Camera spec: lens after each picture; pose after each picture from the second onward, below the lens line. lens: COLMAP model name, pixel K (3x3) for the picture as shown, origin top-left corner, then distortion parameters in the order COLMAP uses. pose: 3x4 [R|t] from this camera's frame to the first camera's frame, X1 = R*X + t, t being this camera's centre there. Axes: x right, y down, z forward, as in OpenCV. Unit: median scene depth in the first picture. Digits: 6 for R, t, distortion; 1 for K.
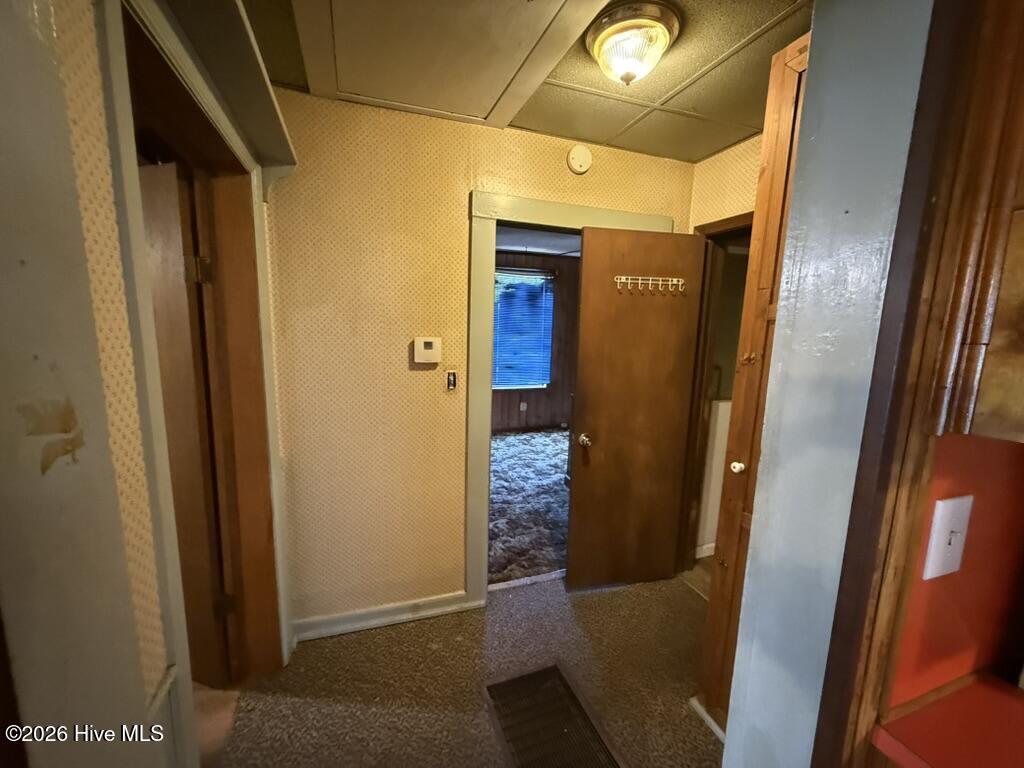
lens RADIAL K [[408.6, 0, 509.0], [0, 408.6, 384.9], [0, 0, 1]] dist [0.000020, 0.000045]
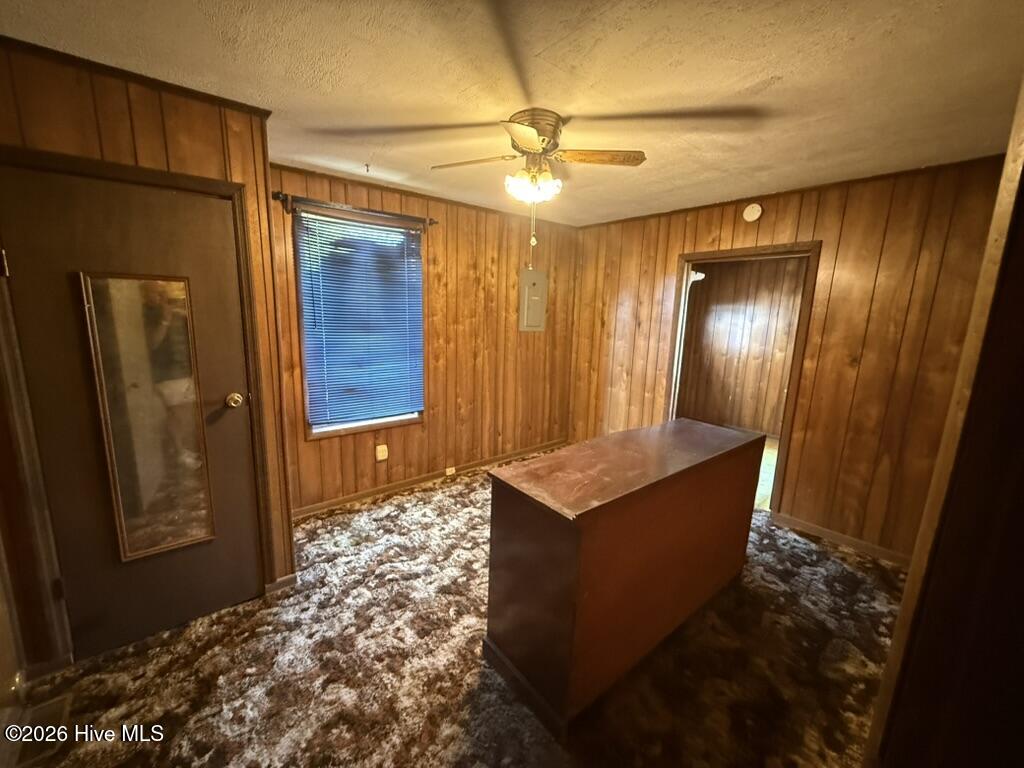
lens RADIAL K [[408.6, 0, 509.0], [0, 408.6, 384.9], [0, 0, 1]] dist [0.000020, 0.000045]
pose [[0.941271, -0.062189, 0.331874, 0.022328], [0.051518, 0.997836, 0.040866, -0.071332], [-0.333697, -0.021369, 0.942438, 0.458272]]
